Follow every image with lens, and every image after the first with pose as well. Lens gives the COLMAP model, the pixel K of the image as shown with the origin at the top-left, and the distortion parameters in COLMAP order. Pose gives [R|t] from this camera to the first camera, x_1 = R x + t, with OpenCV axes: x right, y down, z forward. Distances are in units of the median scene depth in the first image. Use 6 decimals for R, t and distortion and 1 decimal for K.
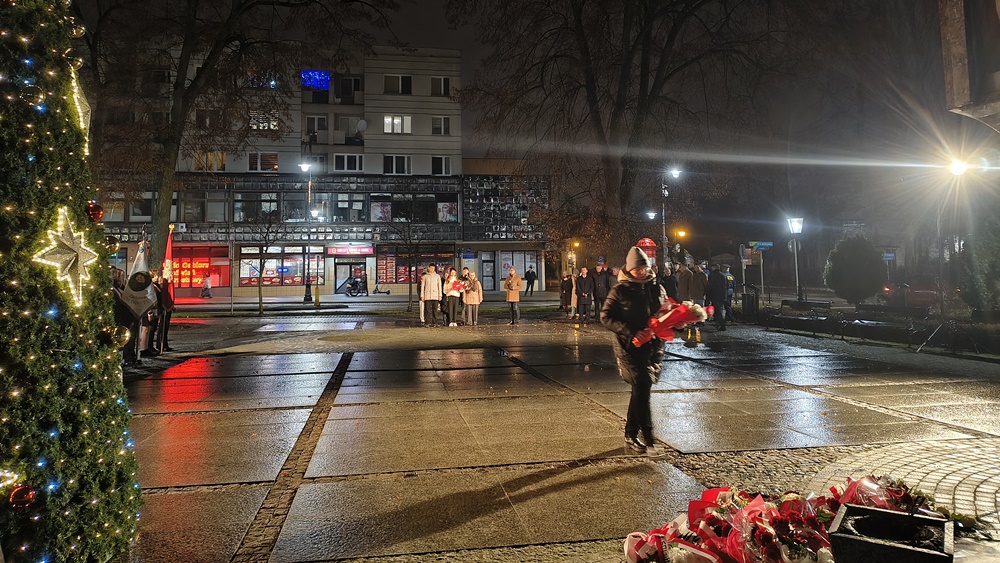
lens RADIAL K [[682.5, 0, 508.2], [0, 682.5, 209.7], [0, 0, 1]] dist [0.059697, -0.067149]
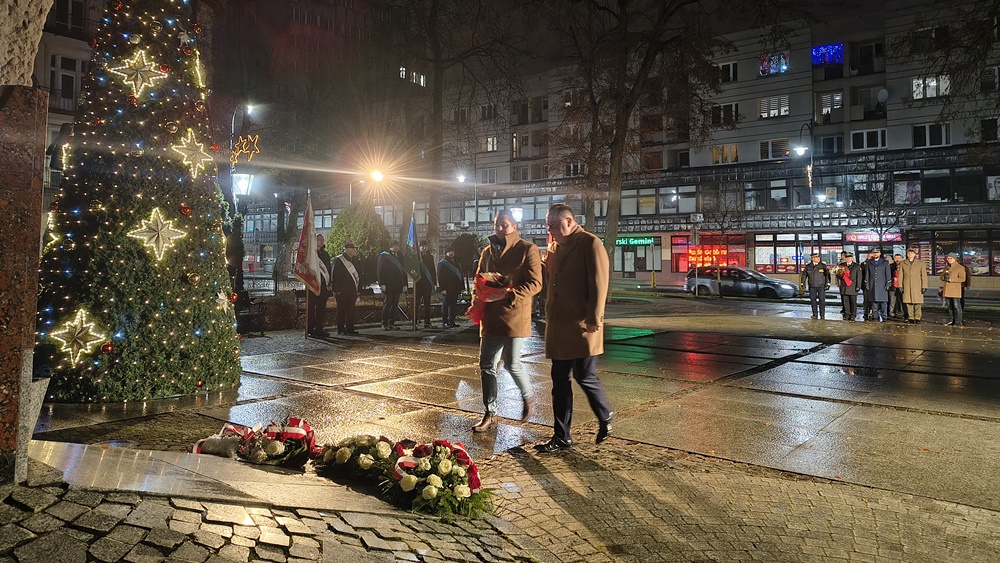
lens RADIAL K [[682.5, 0, 506.5], [0, 682.5, 229.9], [0, 0, 1]] dist [0.059697, -0.067149]
pose [[0.674507, -0.018363, -0.738040, 0.122105], [0.051461, 0.998428, 0.022189, 0.005513], [0.736473, -0.052947, 0.674392, 0.037340]]
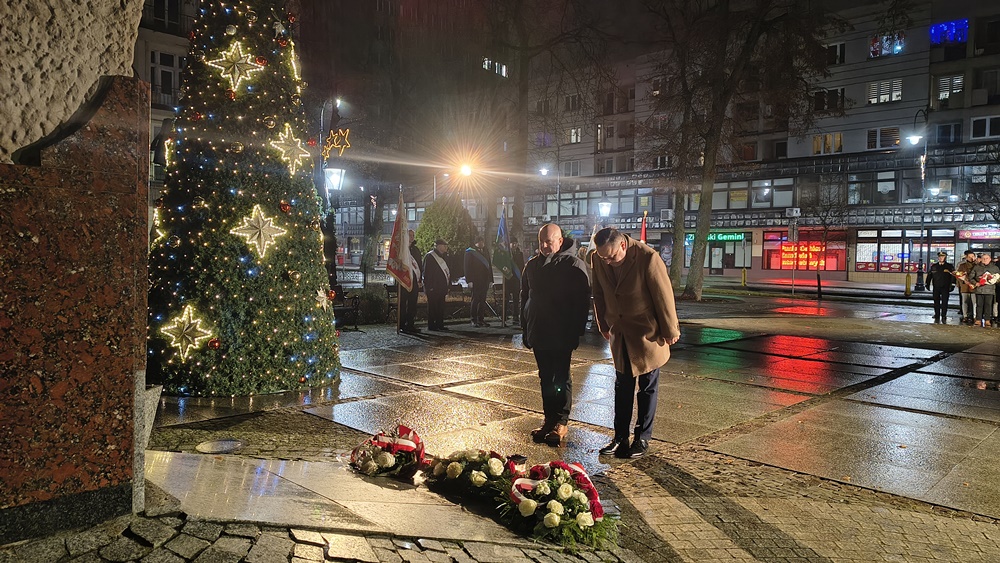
lens RADIAL K [[682.5, 0, 511.4], [0, 682.5, 277.5], [0, 0, 1]] dist [0.059697, -0.067149]
pose [[0.590386, 0.049399, -0.805608, 0.112064], [0.047593, 0.994258, 0.095845, 0.004029], [0.805716, -0.094927, 0.584645, 0.038857]]
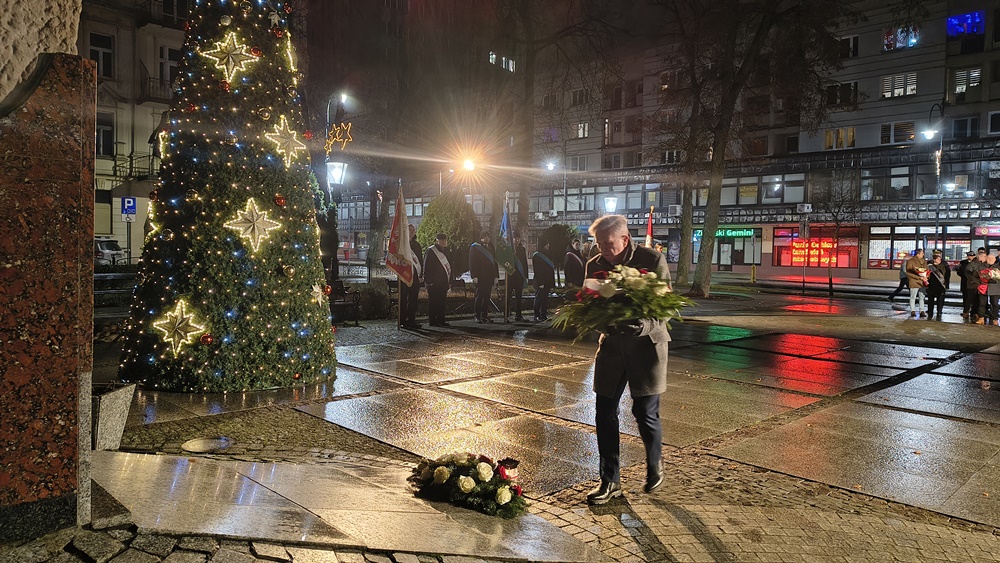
lens RADIAL K [[682.5, 0, 500.5], [0, 682.5, 275.0], [0, 0, 1]] dist [0.059697, -0.067149]
pose [[0.568774, 0.054642, -0.820677, 0.109814], [0.045313, 0.994194, 0.097600, 0.004474], [0.821245, -0.092700, 0.562996, 0.043019]]
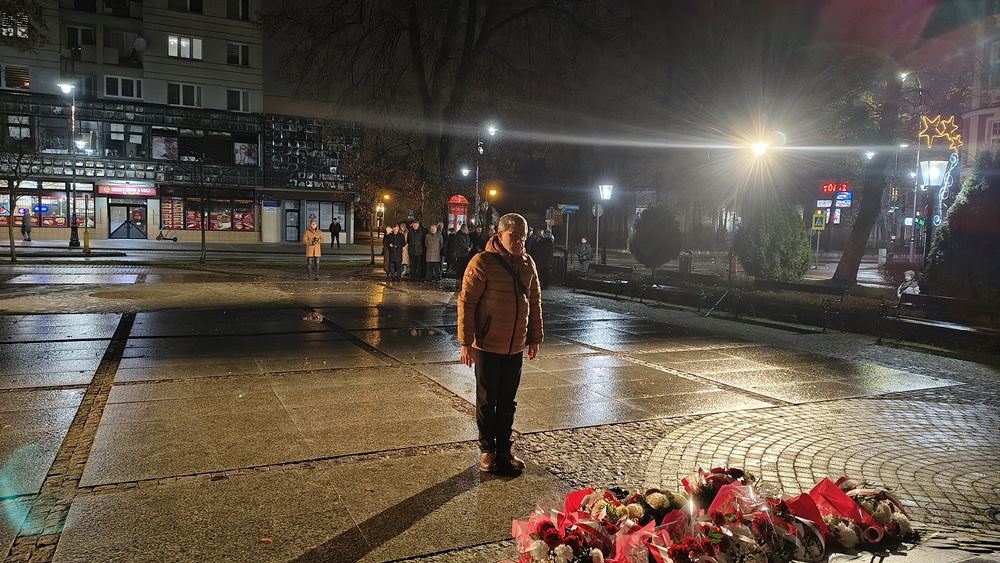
lens RADIAL K [[682.5, 0, 499.8], [0, 682.5, 271.4], [0, 0, 1]] dist [0.059697, -0.067149]
pose [[0.963319, 0.023338, 0.267341, -0.005305], [-0.065477, 0.986544, 0.149814, -0.001866], [-0.260247, -0.161823, 0.951885, 0.017324]]
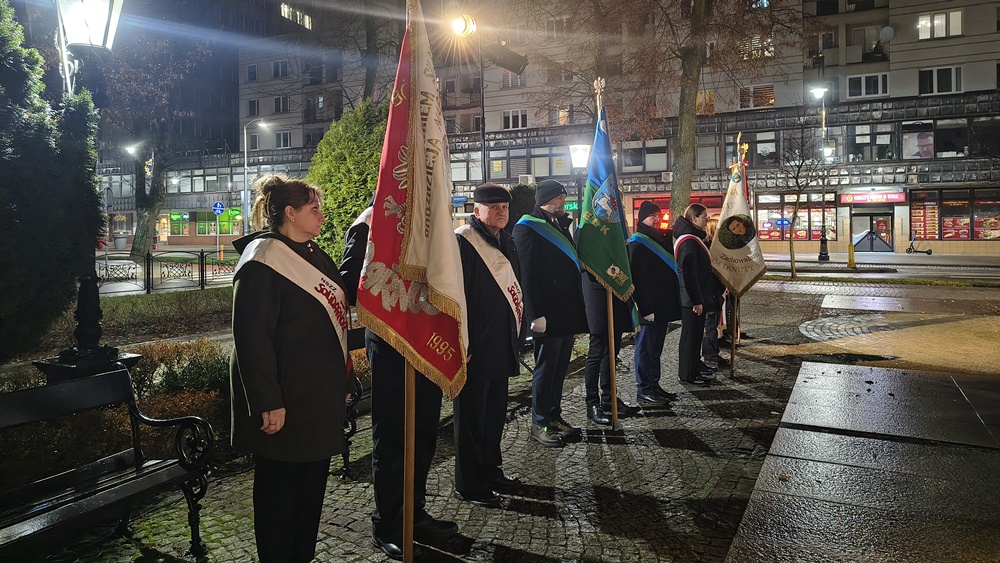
lens RADIAL K [[682.5, 0, 500.3], [0, 682.5, 224.5], [0, 0, 1]] dist [0.059697, -0.067149]
pose [[0.793004, 0.002149, -0.609212, -0.091837], [0.051474, 0.996182, 0.070517, 0.013107], [0.607037, -0.087279, 0.789866, 0.119285]]
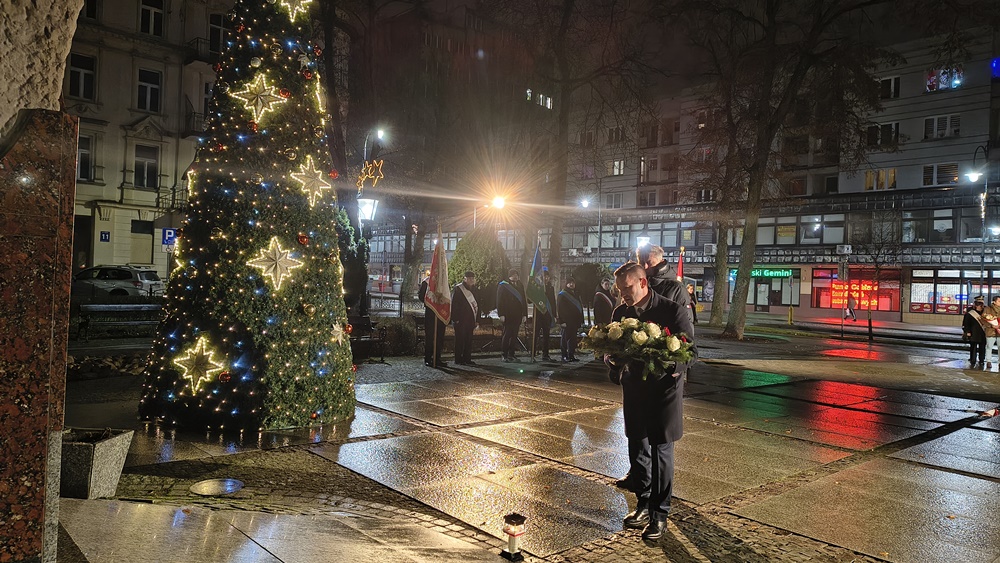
lens RADIAL K [[682.5, 0, 508.4], [0, 682.5, 284.2], [0, 0, 1]] dist [0.059697, -0.067149]
pose [[0.535177, 0.034263, -0.844045, 0.110042], [0.029404, 0.997816, 0.059148, 0.002850], [0.844228, -0.056473, 0.533000, 0.046955]]
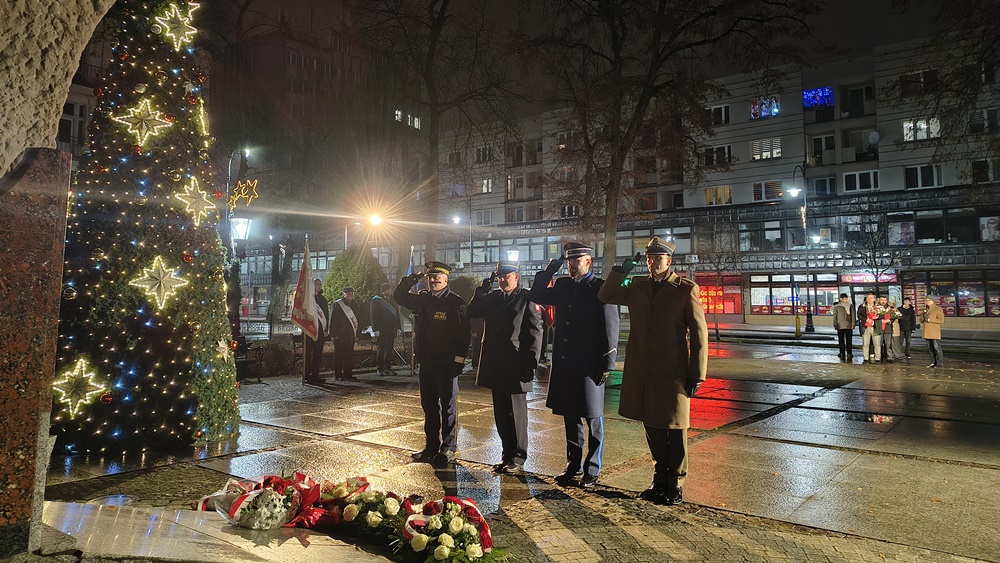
lens RADIAL K [[682.5, 0, 503.1], [0, 682.5, 240.0], [0, 0, 1]] dist [0.059697, -0.067149]
pose [[0.677463, -0.053056, -0.733641, 0.120614], [0.054229, 0.998284, -0.022118, 0.003900], [0.733555, -0.024801, 0.679177, 0.035808]]
